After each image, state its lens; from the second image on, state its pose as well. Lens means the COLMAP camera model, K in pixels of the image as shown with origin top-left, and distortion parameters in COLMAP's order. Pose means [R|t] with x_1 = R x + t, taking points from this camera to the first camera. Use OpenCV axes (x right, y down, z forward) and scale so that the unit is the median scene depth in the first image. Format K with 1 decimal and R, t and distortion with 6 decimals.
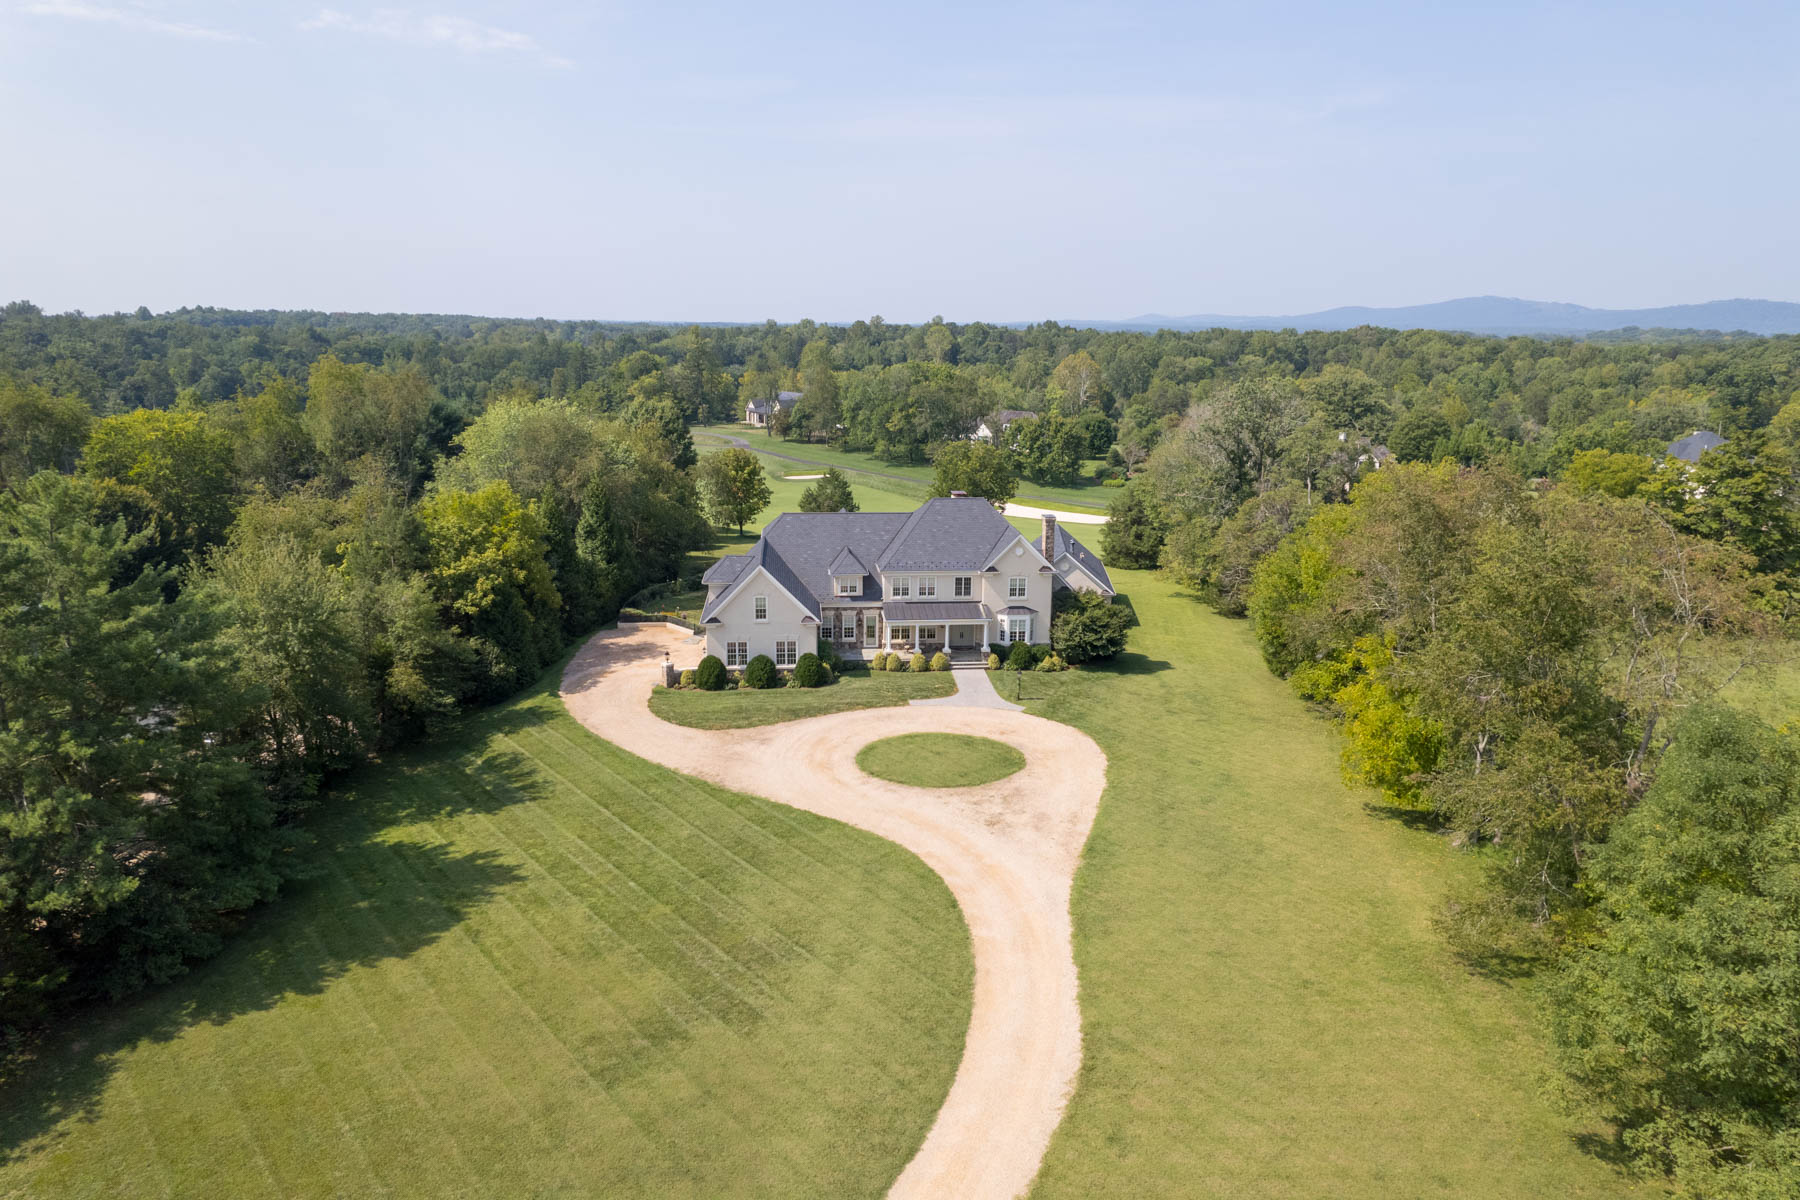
lens RADIAL K [[1148.3, 0, 897.8], [0, 1148.3, 607.5], [0, 0, 1]] dist [-0.067058, 0.055455]
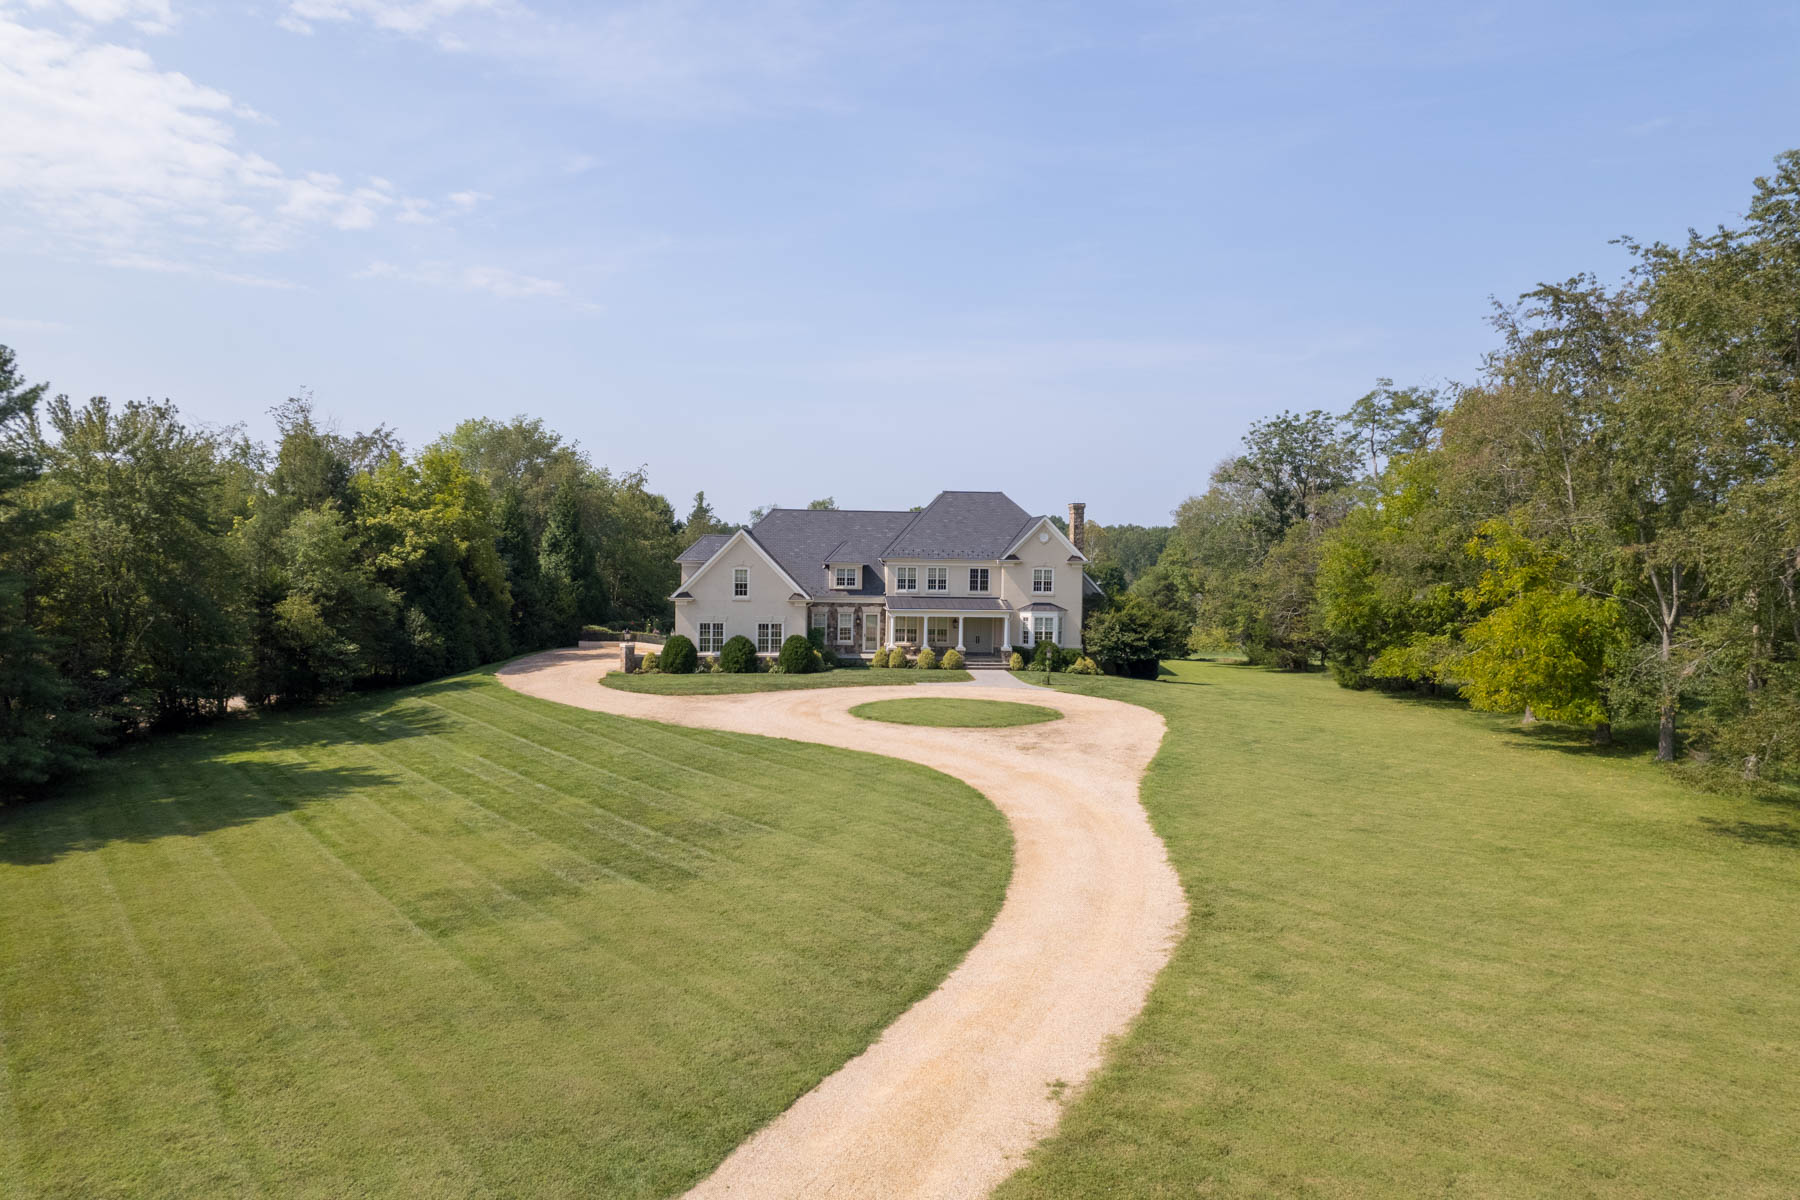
lens RADIAL K [[1148.3, 0, 898.1], [0, 1148.3, 607.4], [0, 0, 1]] dist [-0.067058, 0.055455]
pose [[0.999972, 0.005912, -0.004576, 0.000298], [-0.006685, 0.981114, -0.193314, 0.169266], [0.003346, 0.193339, 0.981126, 0.161914]]
